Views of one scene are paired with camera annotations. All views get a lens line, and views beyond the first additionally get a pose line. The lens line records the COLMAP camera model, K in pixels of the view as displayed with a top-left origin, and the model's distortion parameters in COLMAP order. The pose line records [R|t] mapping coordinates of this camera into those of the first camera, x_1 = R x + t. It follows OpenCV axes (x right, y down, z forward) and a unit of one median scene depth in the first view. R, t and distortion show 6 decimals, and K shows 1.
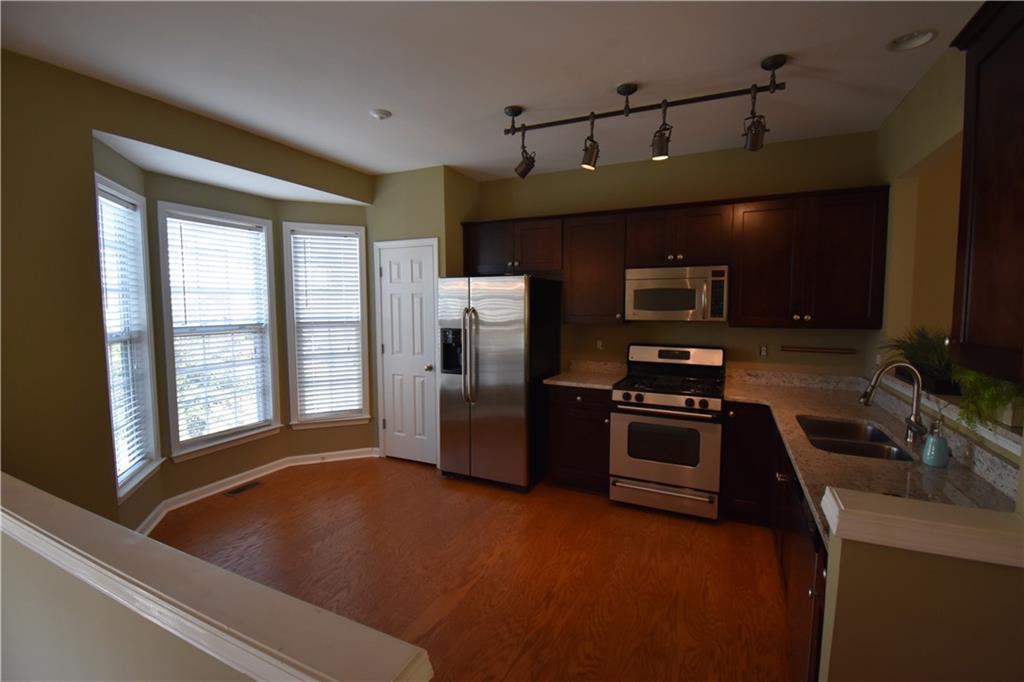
lens RADIAL K [[456.7, 0, 507.1], [0, 456.7, 337.7], [0, 0, 1]] dist [-0.001325, -0.000976]
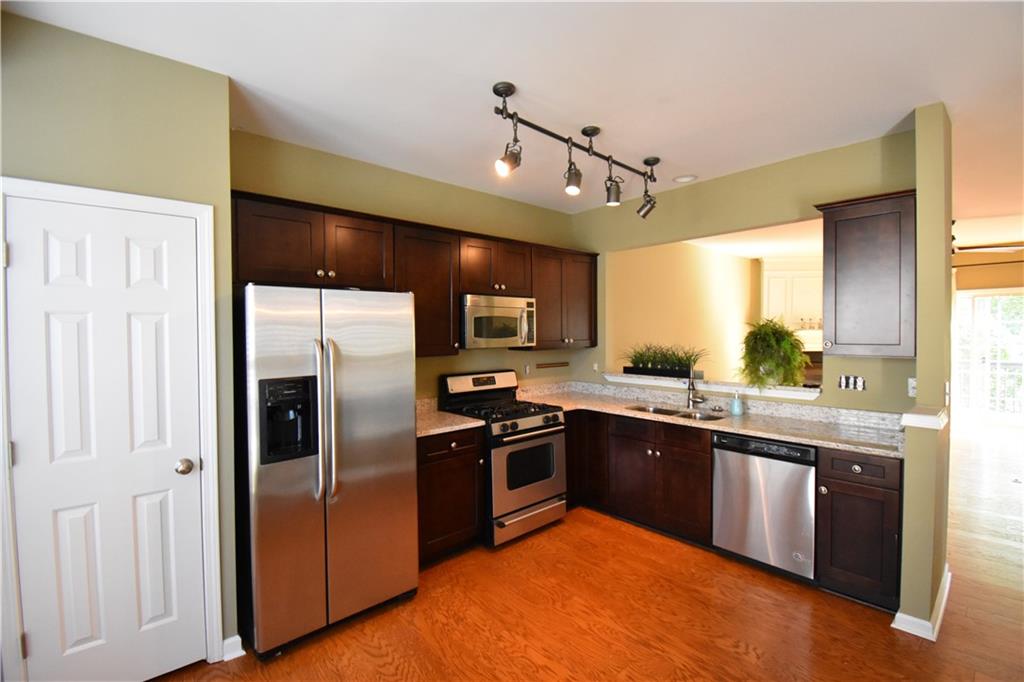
lens RADIAL K [[456.7, 0, 508.2], [0, 456.7, 337.9], [0, 0, 1]] dist [-0.001325, -0.000976]
pose [[0.373016, -0.017248, 0.927664, -0.619047], [0.081345, 0.996585, -0.014179, -0.044729], [-0.924252, 0.080749, 0.373146, 0.619904]]
